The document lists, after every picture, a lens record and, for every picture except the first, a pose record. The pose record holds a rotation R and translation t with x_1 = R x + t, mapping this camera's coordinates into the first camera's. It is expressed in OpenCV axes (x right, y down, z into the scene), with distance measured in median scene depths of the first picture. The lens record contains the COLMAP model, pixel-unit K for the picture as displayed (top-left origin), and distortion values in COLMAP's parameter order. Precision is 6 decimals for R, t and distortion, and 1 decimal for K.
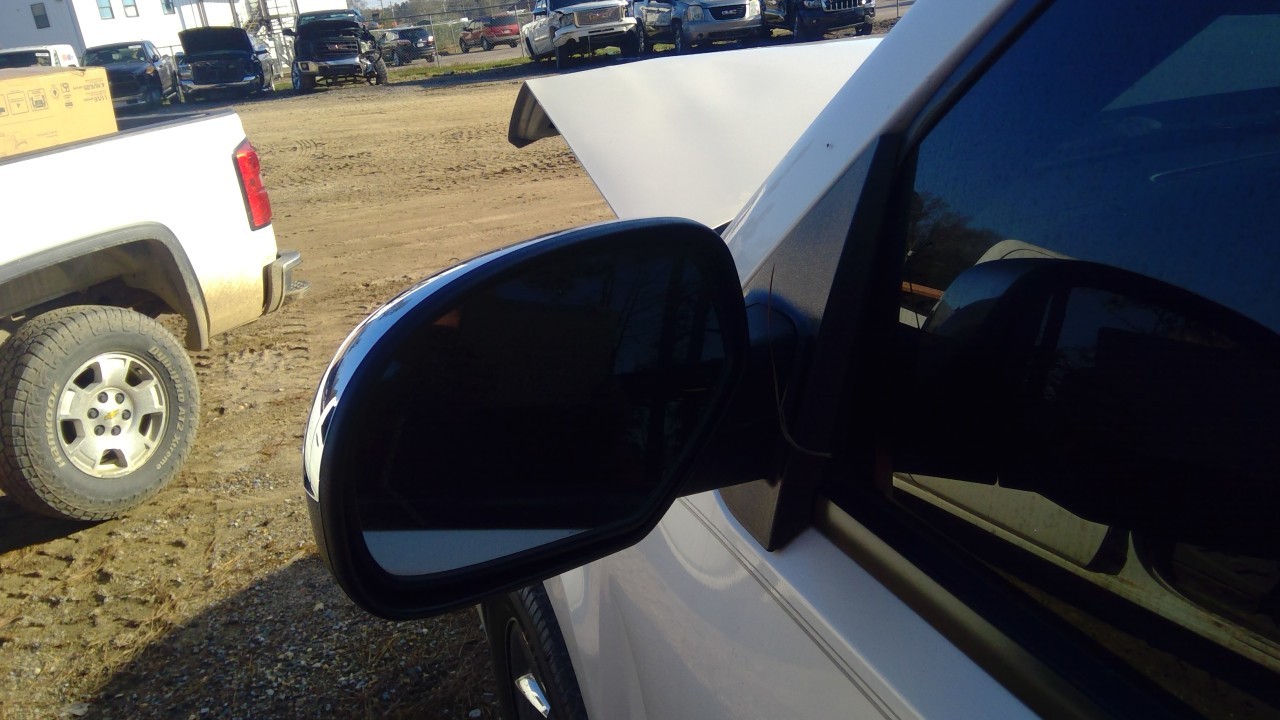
lens RADIAL K [[968.9, 0, 650.7], [0, 968.9, 351.1], [0, 0, 1]] dist [0.139877, -0.204809]
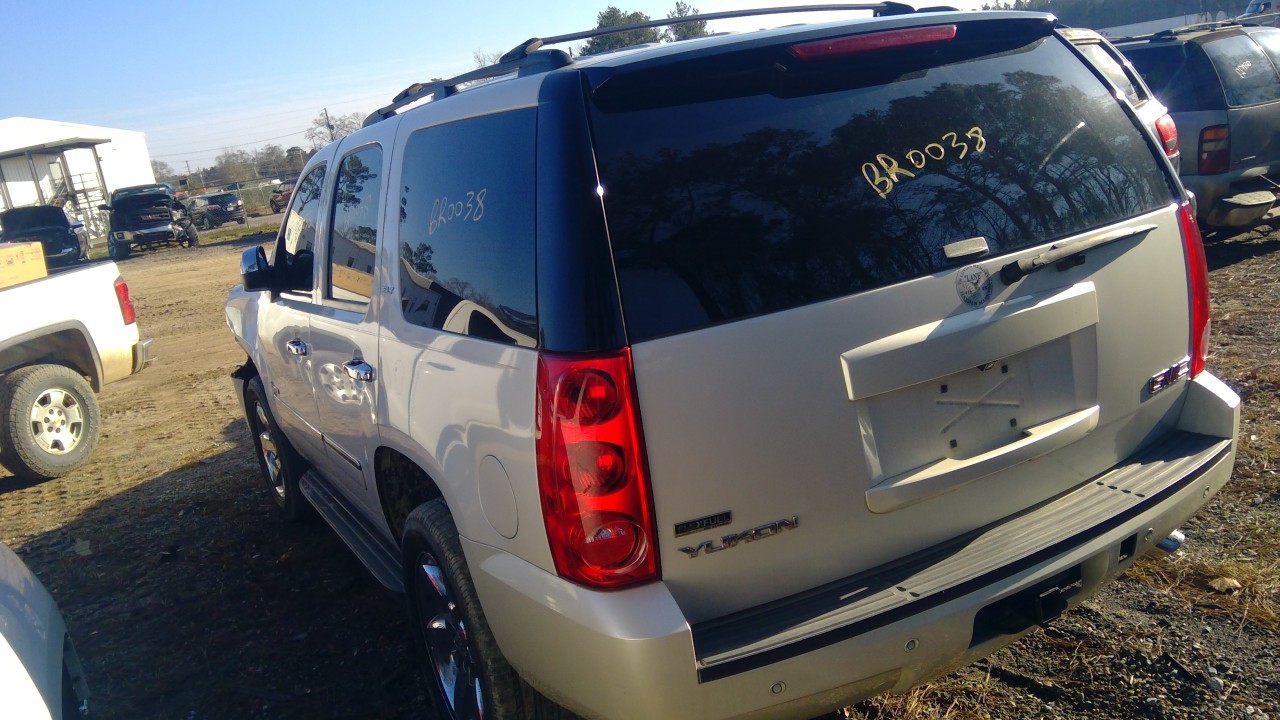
lens RADIAL K [[980.8, 0, 640.0], [0, 980.8, 360.0], [0, 0, 1]] dist [0.078647, -0.128972]
pose [[0.984649, -0.081226, 0.154492, 0.054755], [0.100688, 0.987331, -0.122632, 0.060458], [-0.142574, 0.136305, 0.980354, -0.210625]]
